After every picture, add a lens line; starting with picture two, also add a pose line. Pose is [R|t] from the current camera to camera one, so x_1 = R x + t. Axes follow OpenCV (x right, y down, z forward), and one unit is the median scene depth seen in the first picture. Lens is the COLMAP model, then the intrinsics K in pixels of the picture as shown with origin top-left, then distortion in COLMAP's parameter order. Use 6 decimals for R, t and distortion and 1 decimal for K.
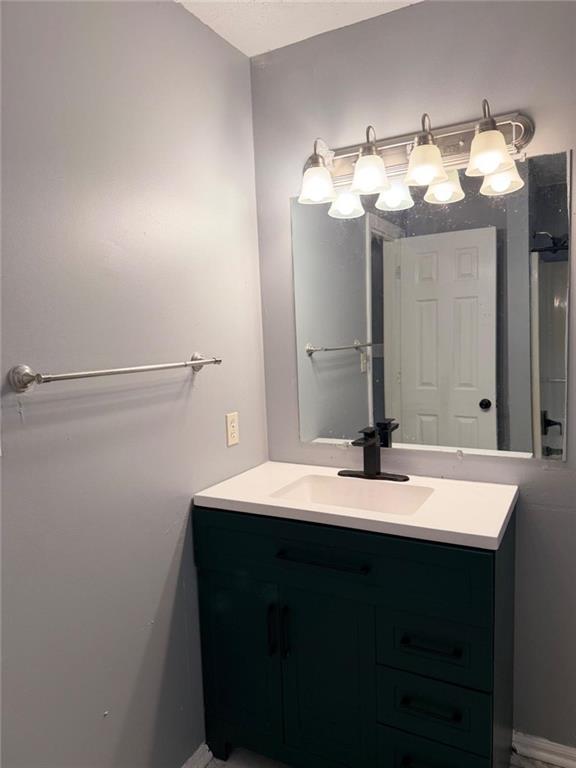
lens RADIAL K [[538.9, 0, 283.6], [0, 538.9, 383.3], [0, 0, 1]] dist [0.130456, -0.195713]
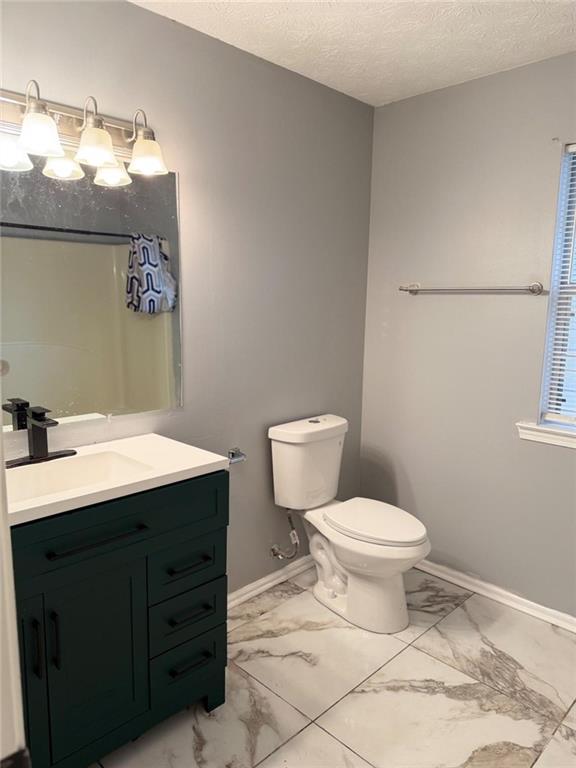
lens RADIAL K [[538.9, 0, 283.6], [0, 538.9, 383.3], [0, 0, 1]] dist [0.130456, -0.195713]
pose [[0.282236, -0.095730, 0.954557, -0.639974], [0.063665, 0.994684, 0.080930, -0.008540], [-0.957230, 0.037930, 0.286830, 0.344731]]
